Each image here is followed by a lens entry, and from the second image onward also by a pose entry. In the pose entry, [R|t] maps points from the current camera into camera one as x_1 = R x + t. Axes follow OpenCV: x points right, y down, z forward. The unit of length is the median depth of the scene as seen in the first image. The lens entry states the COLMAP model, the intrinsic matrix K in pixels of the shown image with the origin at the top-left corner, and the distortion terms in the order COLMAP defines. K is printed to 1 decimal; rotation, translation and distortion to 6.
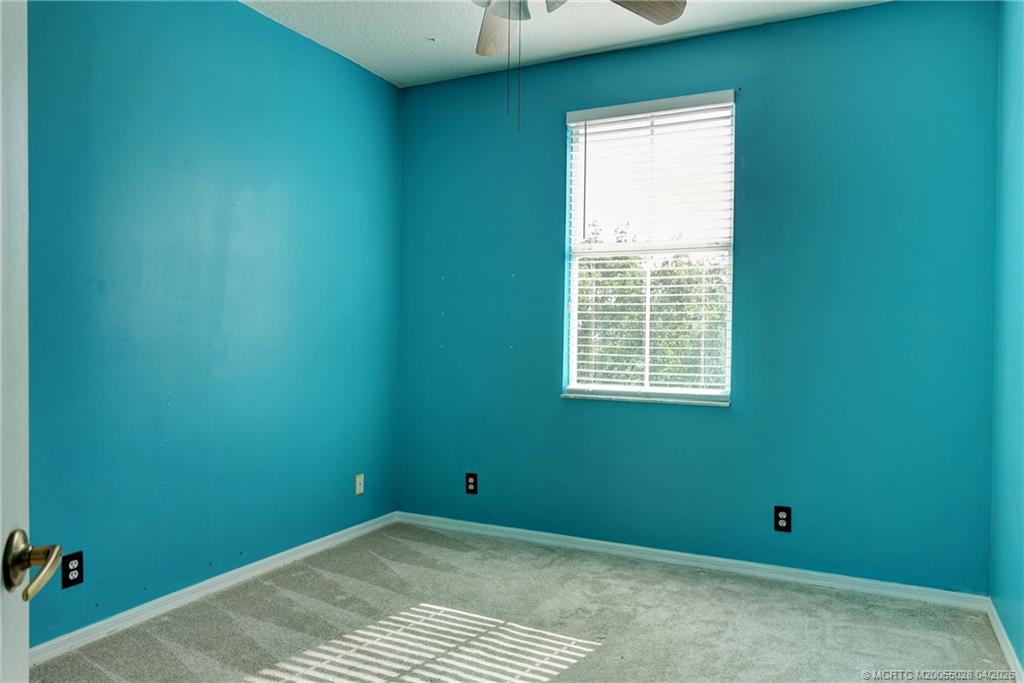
lens RADIAL K [[716.4, 0, 512.0], [0, 716.4, 341.5], [0, 0, 1]] dist [0.001299, 0.002198]
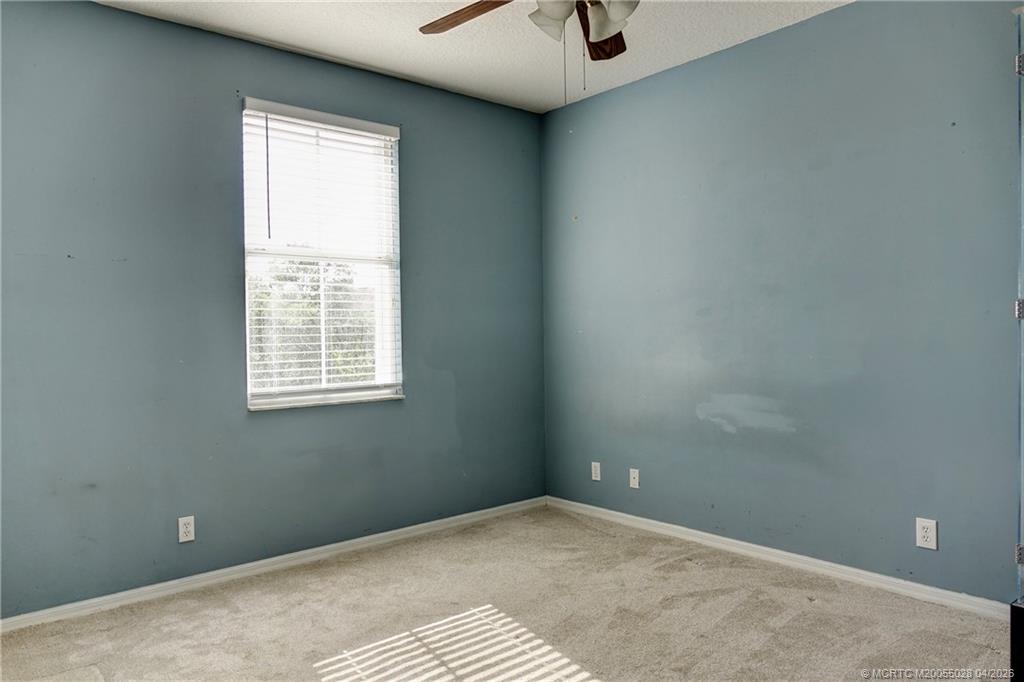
lens RADIAL K [[686.9, 0, 512.0], [0, 686.9, 341.0], [0, 0, 1]] dist [-0.002070, 0.000110]
pose [[0.392905, -0.029243, 0.919114, -0.621613], [0.030911, 0.999349, 0.018582, -0.018459], [-0.919060, 0.021110, 0.393553, 0.372226]]
